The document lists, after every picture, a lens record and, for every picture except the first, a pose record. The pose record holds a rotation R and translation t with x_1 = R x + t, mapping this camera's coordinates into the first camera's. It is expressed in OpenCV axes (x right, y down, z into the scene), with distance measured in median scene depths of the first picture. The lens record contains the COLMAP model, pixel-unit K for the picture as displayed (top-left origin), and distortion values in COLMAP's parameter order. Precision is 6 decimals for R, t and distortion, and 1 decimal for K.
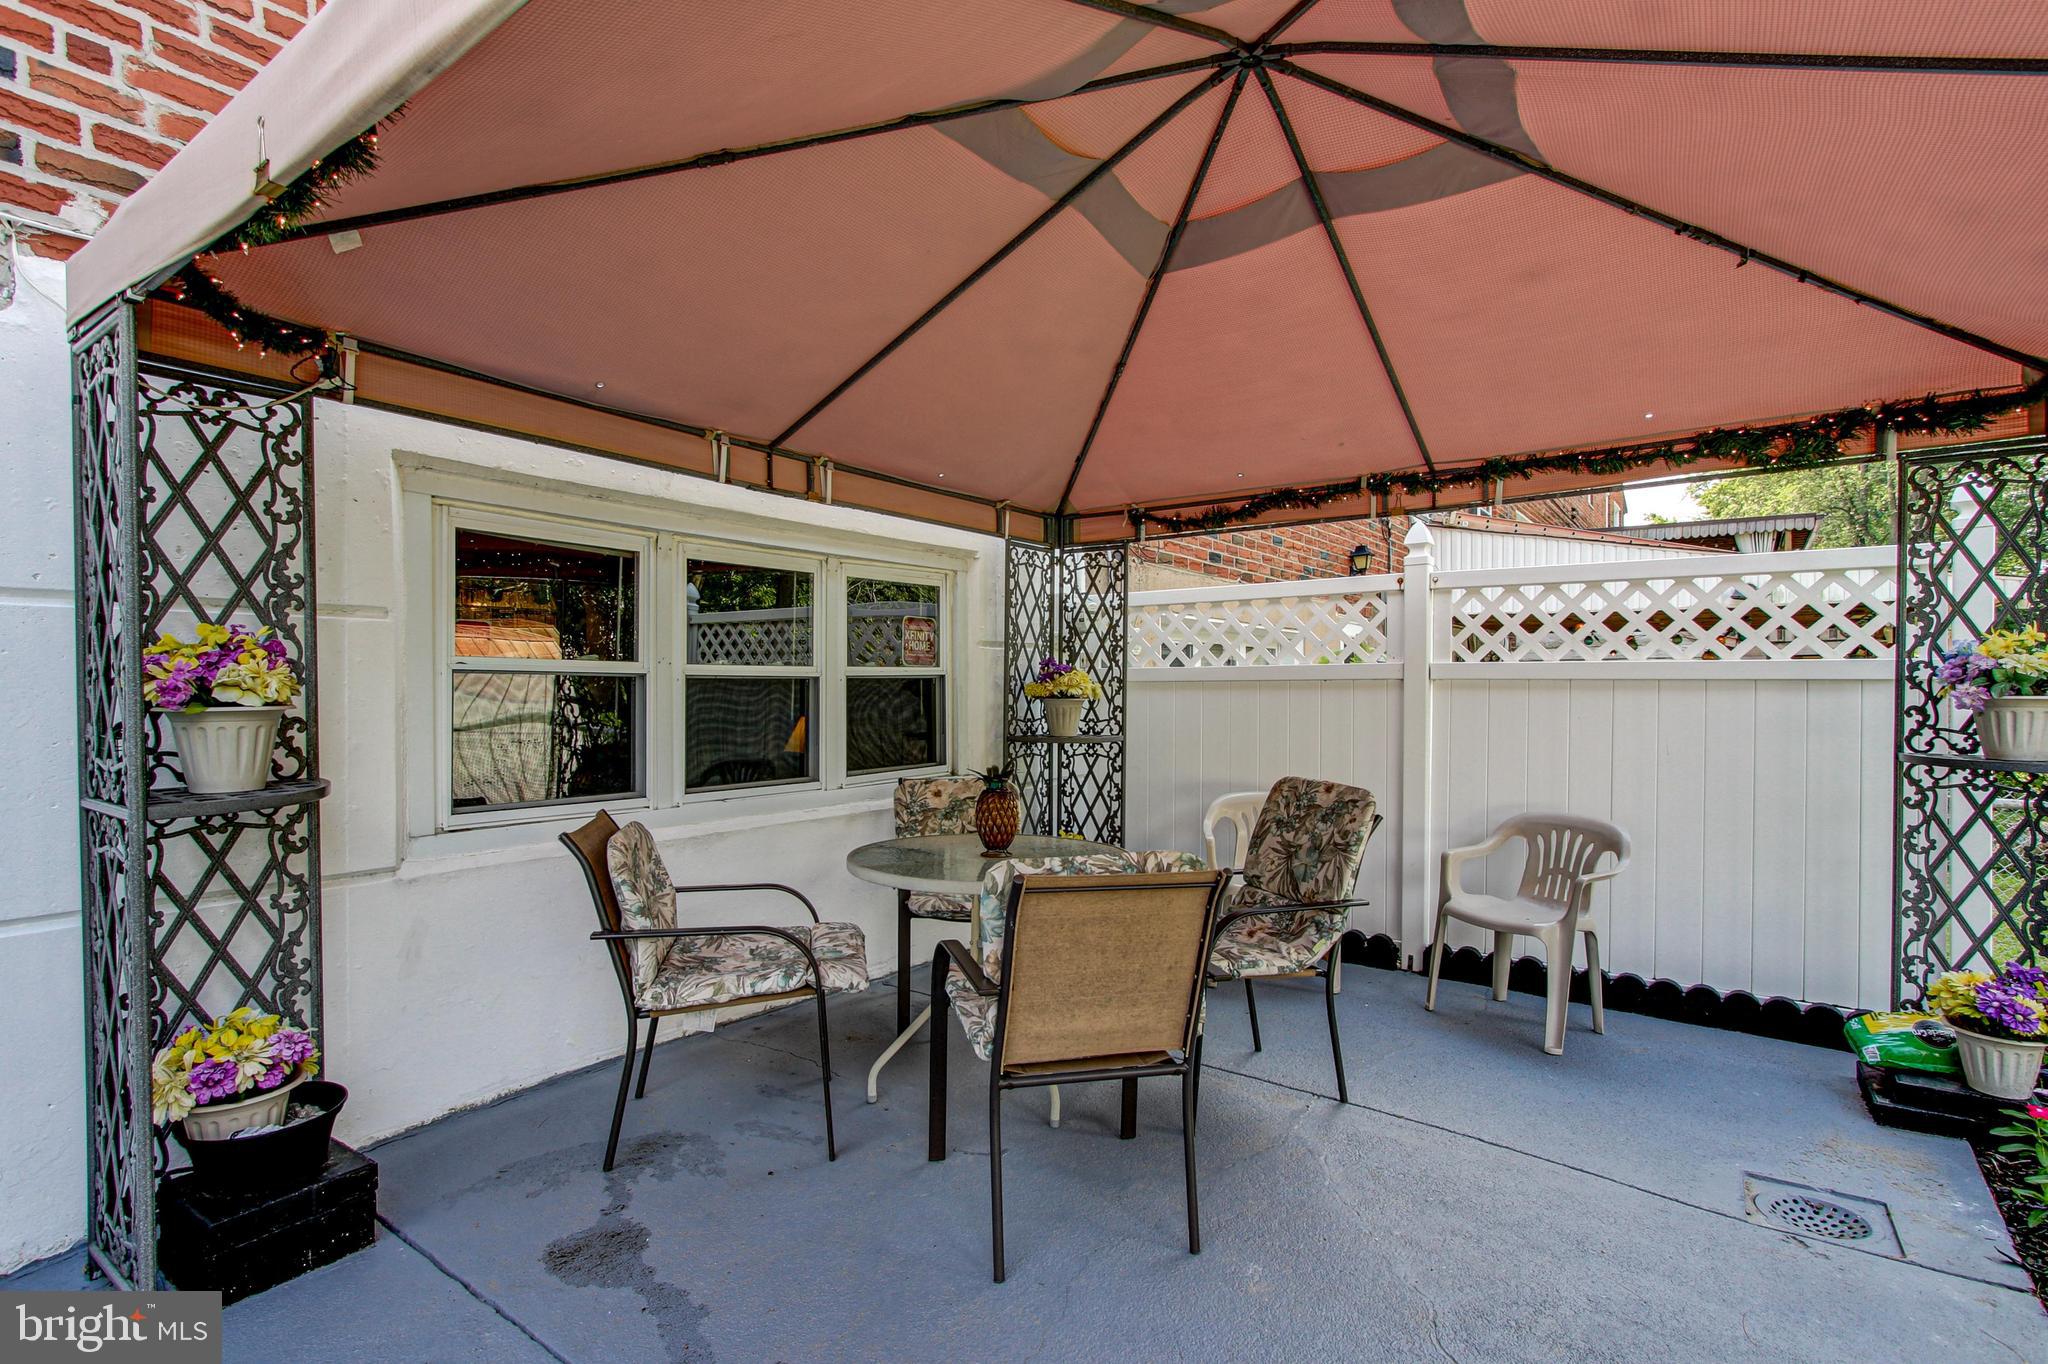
lens RADIAL K [[948.7, 0, 1029.2], [0, 948.7, 693.2], [0, 0, 1]] dist [0.003462, 0.000831]
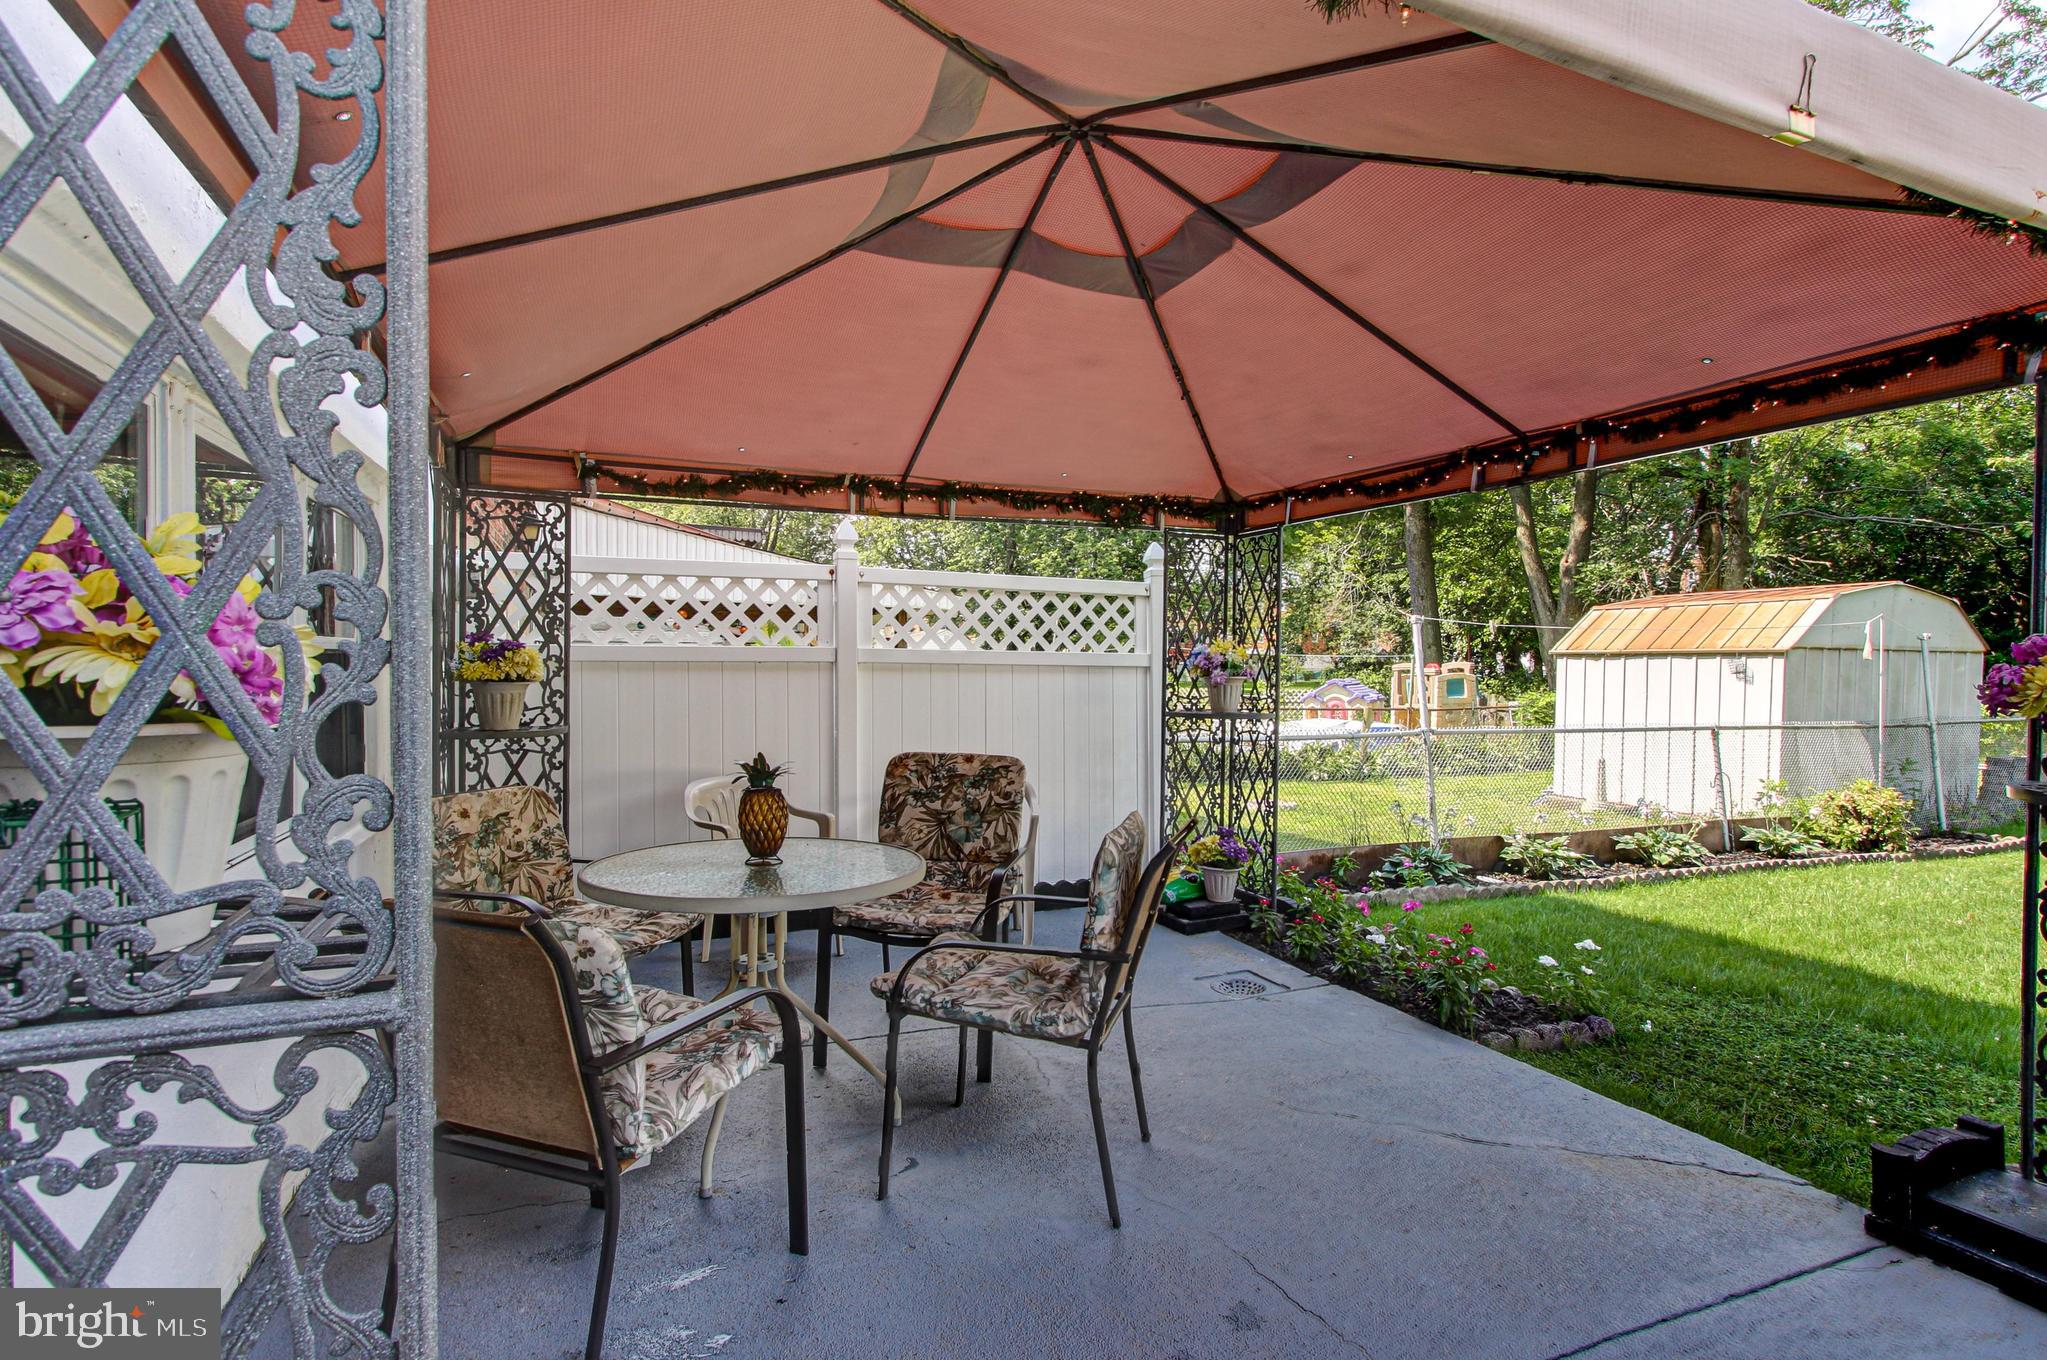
lens RADIAL K [[948.3, 0, 1028.7], [0, 948.3, 691.1], [0, 0, 1]] dist [0.003462, 0.000831]
pose [[0.553165, -0.015524, 0.832927, -0.504500], [-0.000488, 0.999820, 0.018958, -0.002485], [-0.833071, -0.010894, 0.553058, 0.260320]]
